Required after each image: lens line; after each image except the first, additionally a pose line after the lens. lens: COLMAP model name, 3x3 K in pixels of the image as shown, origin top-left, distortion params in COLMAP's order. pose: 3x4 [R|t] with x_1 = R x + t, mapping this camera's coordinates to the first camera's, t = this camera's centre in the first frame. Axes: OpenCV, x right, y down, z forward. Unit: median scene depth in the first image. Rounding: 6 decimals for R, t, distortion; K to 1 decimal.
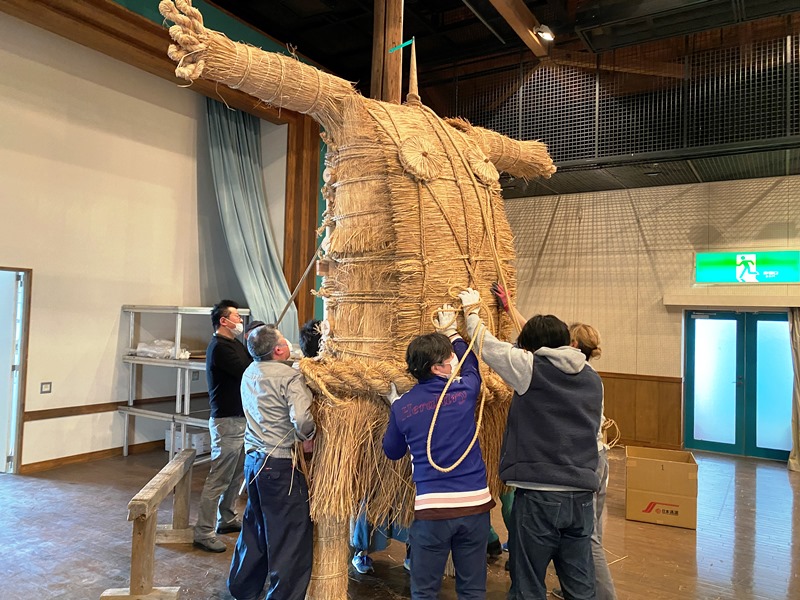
lens RADIAL K [[613.5, 0, 400.0], [0, 613.5, 300.0], [0, 0, 1]] dist [0.002098, 0.001963]
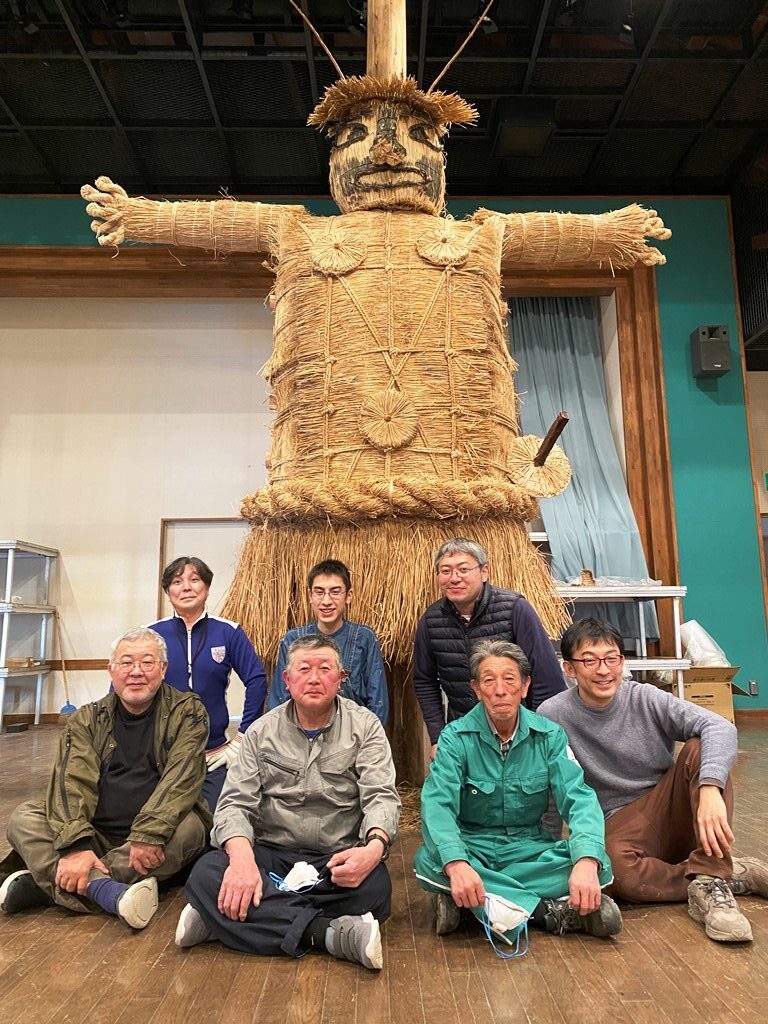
lens RADIAL K [[785.3, 0, 407.0], [0, 785.3, 515.7], [0, 0, 1]] dist [0.002098, 0.001963]
pose [[0.787192, -0.132821, -0.602236, 0.764954], [0.069970, 0.989462, -0.126763, 0.301979], [0.612726, 0.057648, 0.788190, 0.199708]]
